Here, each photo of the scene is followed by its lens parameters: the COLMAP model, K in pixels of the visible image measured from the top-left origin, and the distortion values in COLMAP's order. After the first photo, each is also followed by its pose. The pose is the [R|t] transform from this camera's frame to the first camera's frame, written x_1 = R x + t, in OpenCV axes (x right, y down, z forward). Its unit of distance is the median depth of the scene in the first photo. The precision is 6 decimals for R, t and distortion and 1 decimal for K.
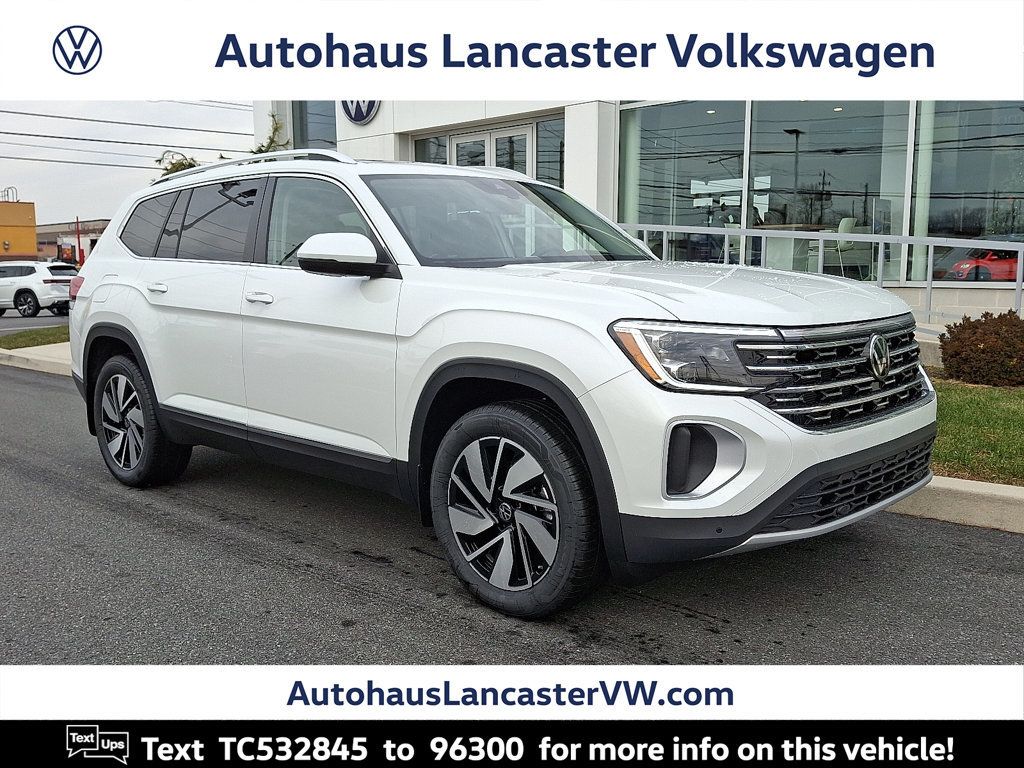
lens RADIAL K [[939.5, 0, 512.0], [0, 939.5, 384.0], [0, 0, 1]] dist [0.003550, 0.003284]
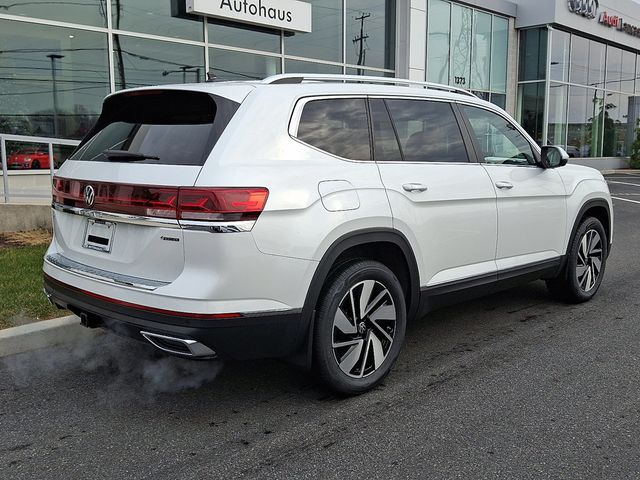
lens RADIAL K [[661.6, 0, 319.6], [0, 661.6, 227.8], [0, 0, 1]] dist [-0.006922, -0.022160]
pose [[0.027077, -0.116274, 0.992848, -1.245662], [0.131910, 0.984942, 0.111751, -0.167715], [-0.990892, 0.127940, 0.042007, 1.152268]]
